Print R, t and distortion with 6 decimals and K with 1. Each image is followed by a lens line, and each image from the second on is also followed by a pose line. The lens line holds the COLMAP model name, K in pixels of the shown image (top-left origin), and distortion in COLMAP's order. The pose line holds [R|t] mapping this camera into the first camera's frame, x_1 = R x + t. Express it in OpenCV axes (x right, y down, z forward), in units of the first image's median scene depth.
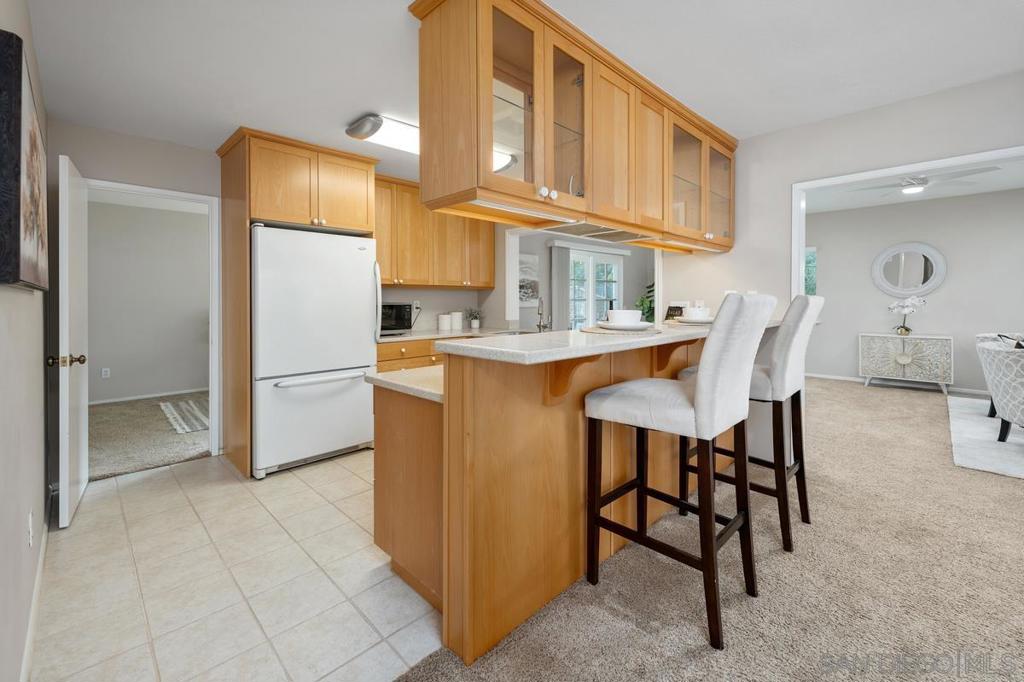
lens RADIAL K [[429.9, 0, 506.5], [0, 429.9, 301.0], [0, 0, 1]] dist [0.000210, -0.000206]
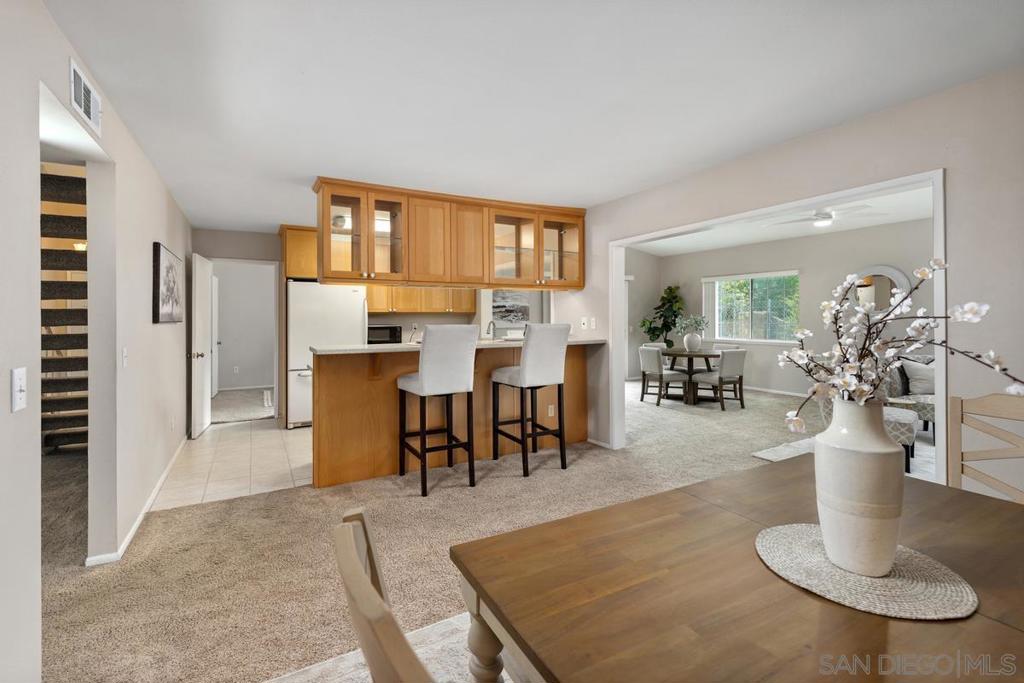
lens RADIAL K [[446.0, 0, 505.1], [0, 446.0, 316.8], [0, 0, 1]] dist [-0.002282, -0.000284]
pose [[0.964385, -0.002436, -0.264491, 0.709871], [0.001640, 0.999993, -0.003229, -0.025089], [0.264498, 0.002680, 0.964383, -0.477974]]
